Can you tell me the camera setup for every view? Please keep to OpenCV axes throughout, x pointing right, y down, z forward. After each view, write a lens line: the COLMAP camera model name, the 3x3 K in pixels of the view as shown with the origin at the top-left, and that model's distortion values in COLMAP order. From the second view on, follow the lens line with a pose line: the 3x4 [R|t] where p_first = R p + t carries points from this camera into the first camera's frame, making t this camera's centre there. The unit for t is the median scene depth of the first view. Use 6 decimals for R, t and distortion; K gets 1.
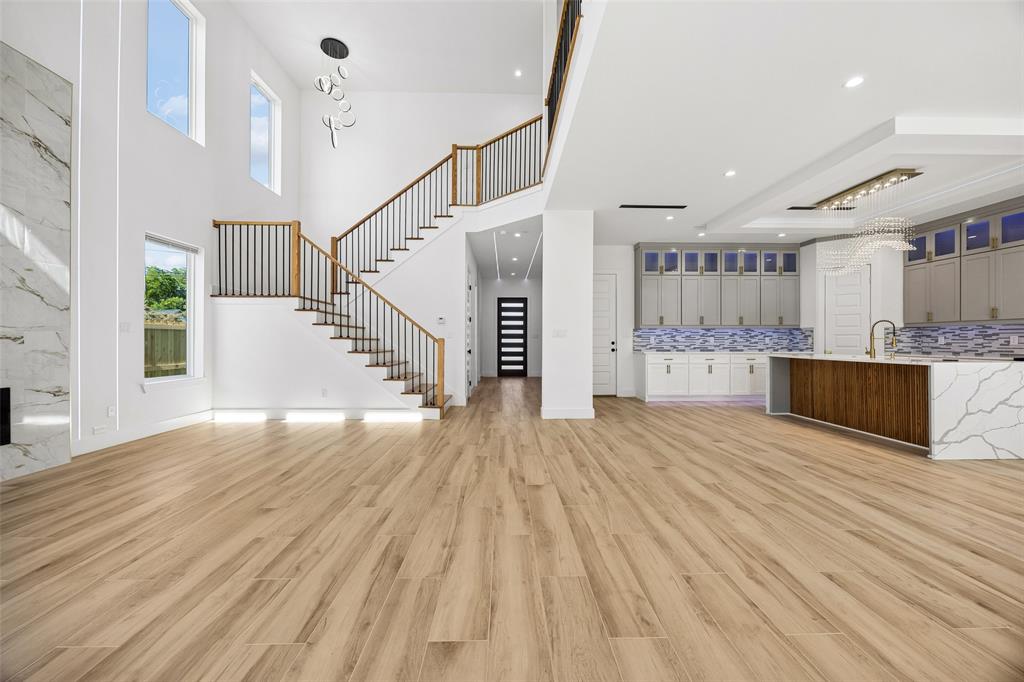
lens RADIAL K [[389.0, 0, 513.0], [0, 389.0, 339.3], [0, 0, 1]] dist [-0.002940, -0.000808]
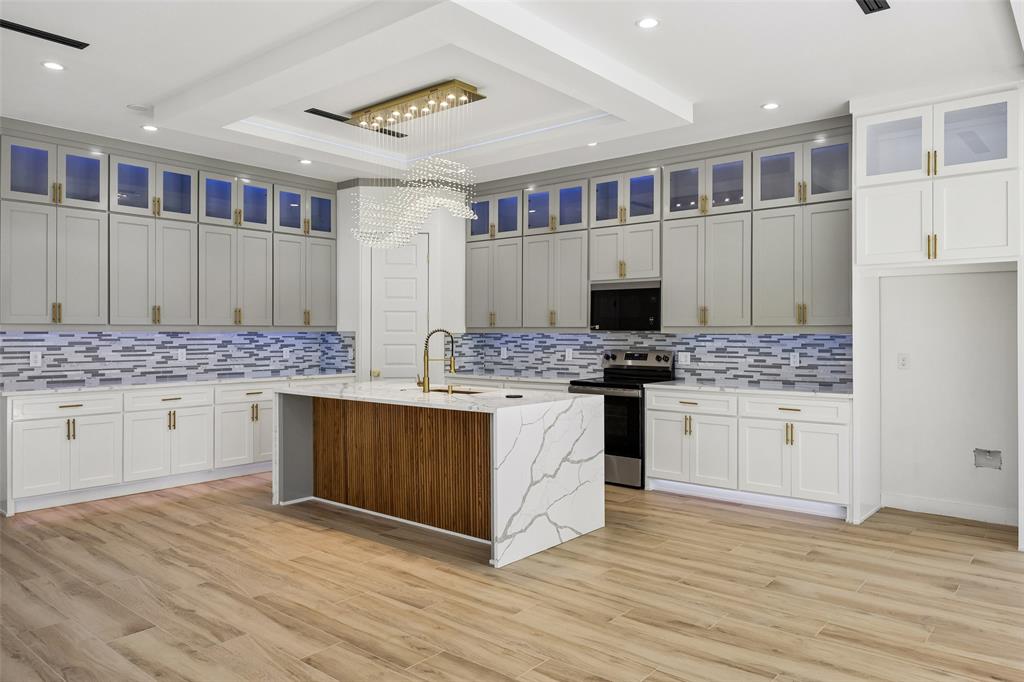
lens RADIAL K [[699.8, 0, 518.0], [0, 699.8, 336.0], [0, 0, 1]] dist [-0.000749, 0.000758]
pose [[0.653985, -0.002903, 0.756502, 0.180100], [-0.002864, 0.999976, 0.006313, -0.040244], [-0.756502, -0.006295, 0.653961, 0.166729]]
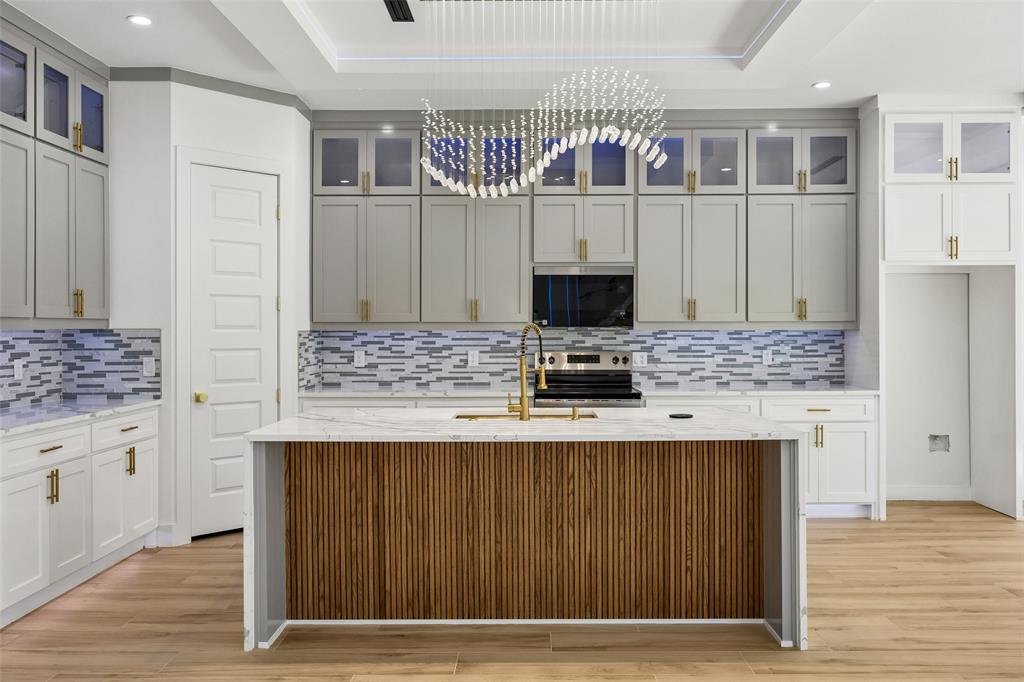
lens RADIAL K [[810.6, 0, 526.8], [0, 810.6, 330.6], [0, 0, 1]] dist [-0.005487, 0.000406]
pose [[0.028066, -0.001335, 0.999605, 0.093461], [-0.000679, 0.999999, 0.001354, -0.038446], [-0.999606, -0.000716, 0.028065, 0.850739]]
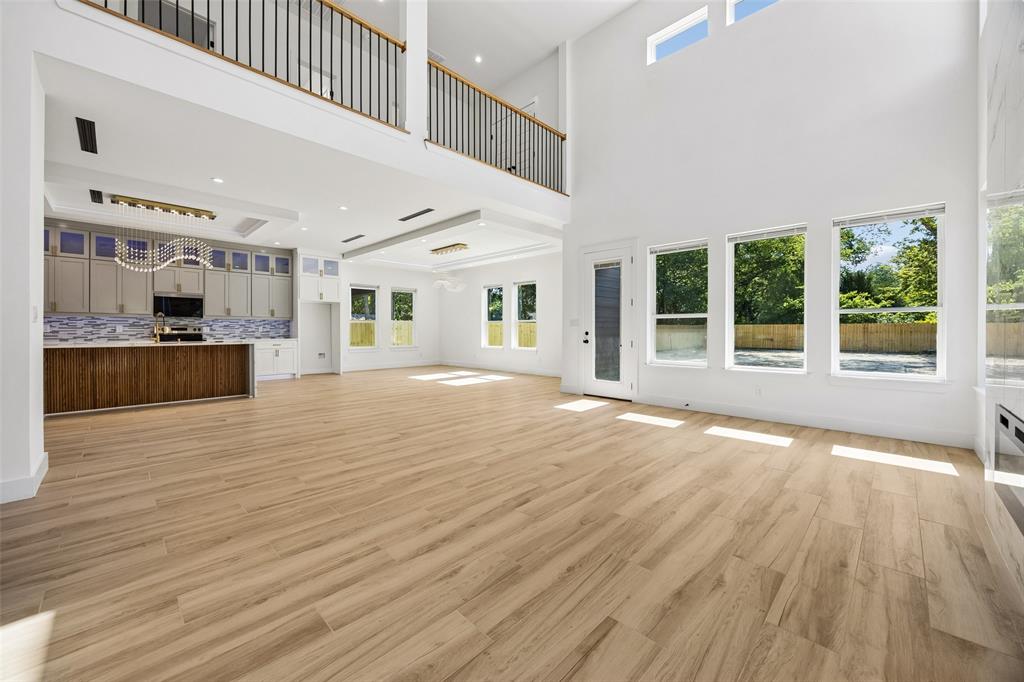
lens RADIAL K [[389.0, 0, 516.4], [0, 389.0, 334.3], [0, 0, 1]] dist [-0.002940, -0.000808]
pose [[-0.697787, -0.010770, 0.716225, -0.663539], [-0.005355, 0.999937, 0.009819, 0.001245], [-0.716286, 0.003016, -0.697801, 0.910656]]
